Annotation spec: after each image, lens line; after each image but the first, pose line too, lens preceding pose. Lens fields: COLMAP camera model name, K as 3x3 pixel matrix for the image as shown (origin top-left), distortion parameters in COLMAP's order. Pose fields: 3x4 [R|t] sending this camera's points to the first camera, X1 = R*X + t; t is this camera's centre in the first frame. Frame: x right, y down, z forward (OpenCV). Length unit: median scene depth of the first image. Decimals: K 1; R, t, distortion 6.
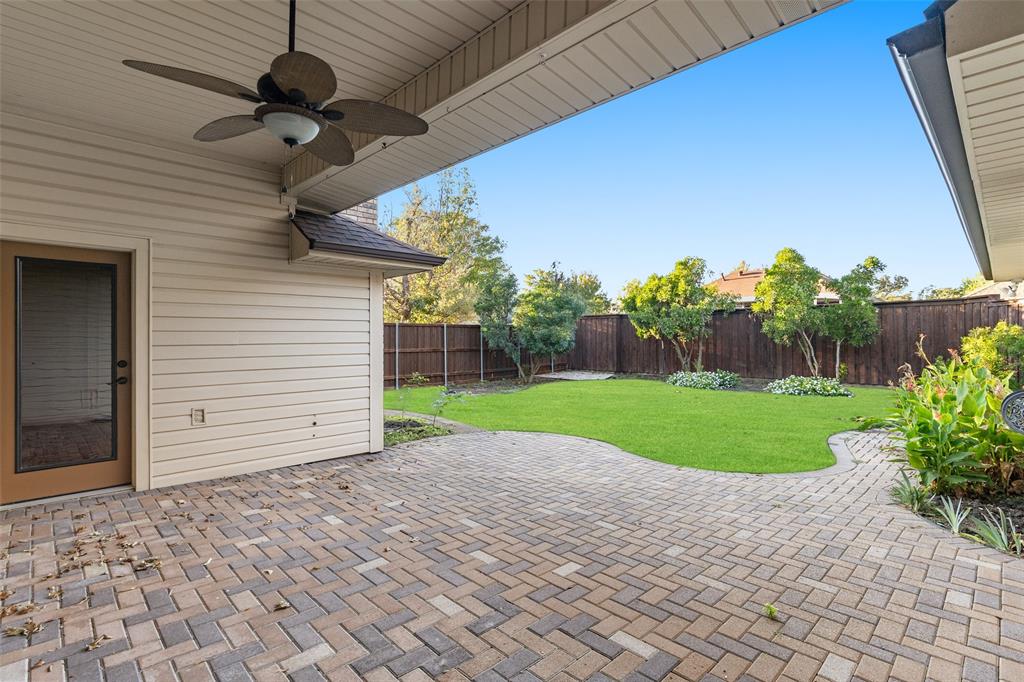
lens RADIAL K [[487.7, 0, 525.0], [0, 487.7, 334.4], [0, 0, 1]] dist [0.001367, 0.000430]
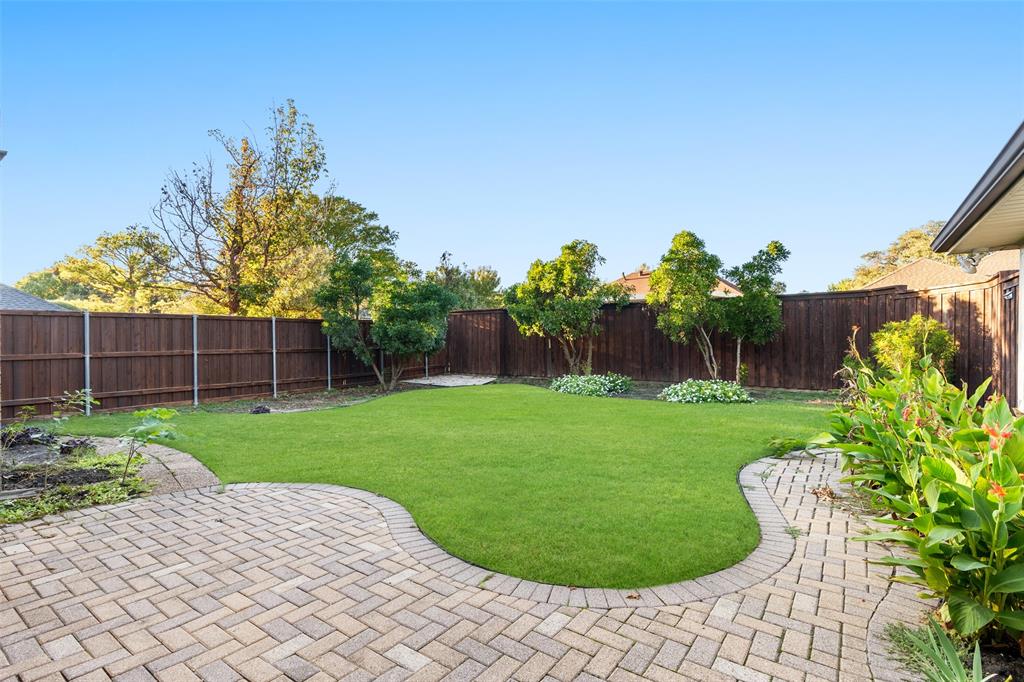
lens RADIAL K [[473.3, 0, 516.9], [0, 473.3, 340.3], [0, 0, 1]] dist [0.000268, 0.000167]
pose [[0.988133, -0.001846, 0.153592, 0.106386], [0.000317, 0.999950, 0.009977, 0.007553], [-0.153603, -0.009810, 0.988084, 0.199251]]
